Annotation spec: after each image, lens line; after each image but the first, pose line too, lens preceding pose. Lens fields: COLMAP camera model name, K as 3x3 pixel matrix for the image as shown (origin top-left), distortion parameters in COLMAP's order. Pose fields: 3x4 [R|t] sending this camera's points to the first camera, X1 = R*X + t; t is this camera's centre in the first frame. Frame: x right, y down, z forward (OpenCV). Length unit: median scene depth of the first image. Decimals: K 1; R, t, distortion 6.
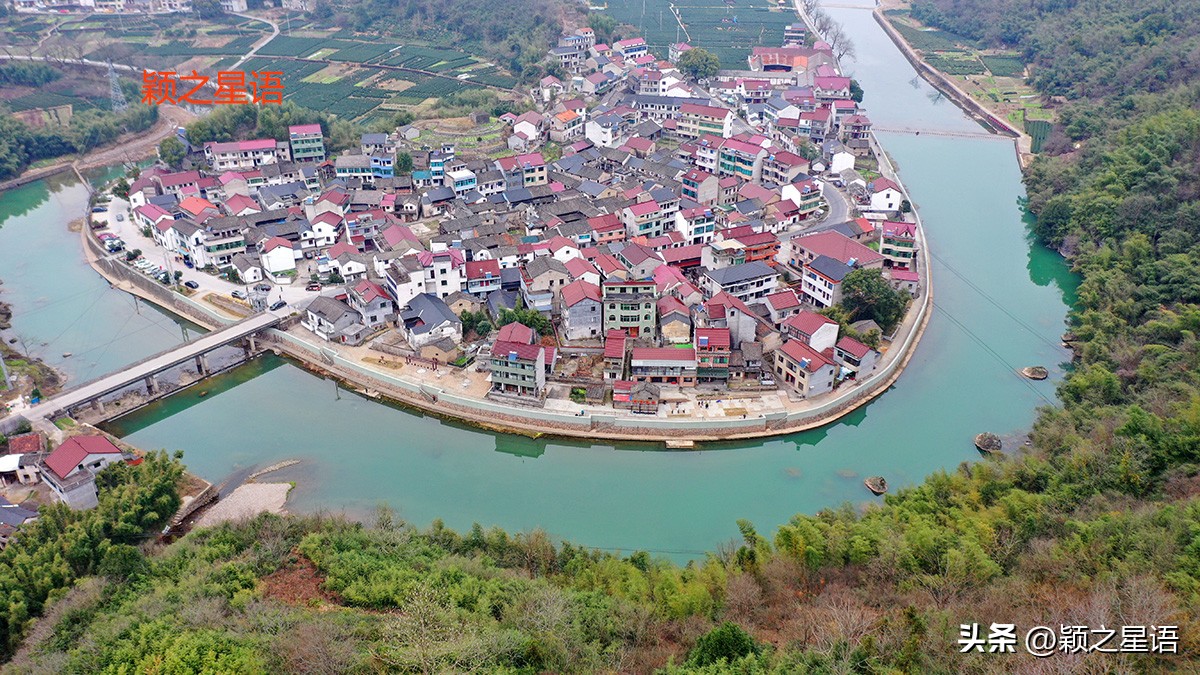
lens RADIAL K [[941.3, 0, 600.0], [0, 941.3, 337.5], [0, 0, 1]] dist [0.013017, 0.005995]
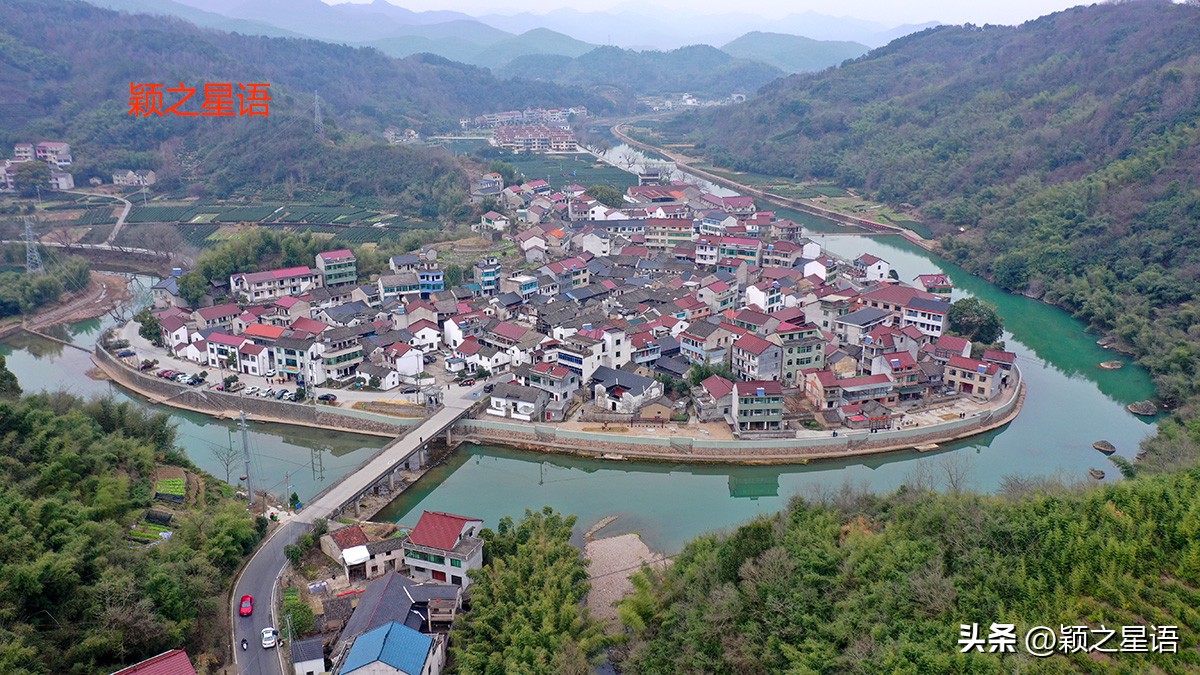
lens RADIAL K [[941.3, 0, 600.0], [0, 941.3, 337.5], [0, 0, 1]] dist [0.013017, 0.005995]
pose [[0.937860, -0.104414, 0.330933, -0.403679], [0.169573, 0.969938, -0.174540, 0.076098], [-0.302760, 0.219812, 0.927372, 0.054283]]
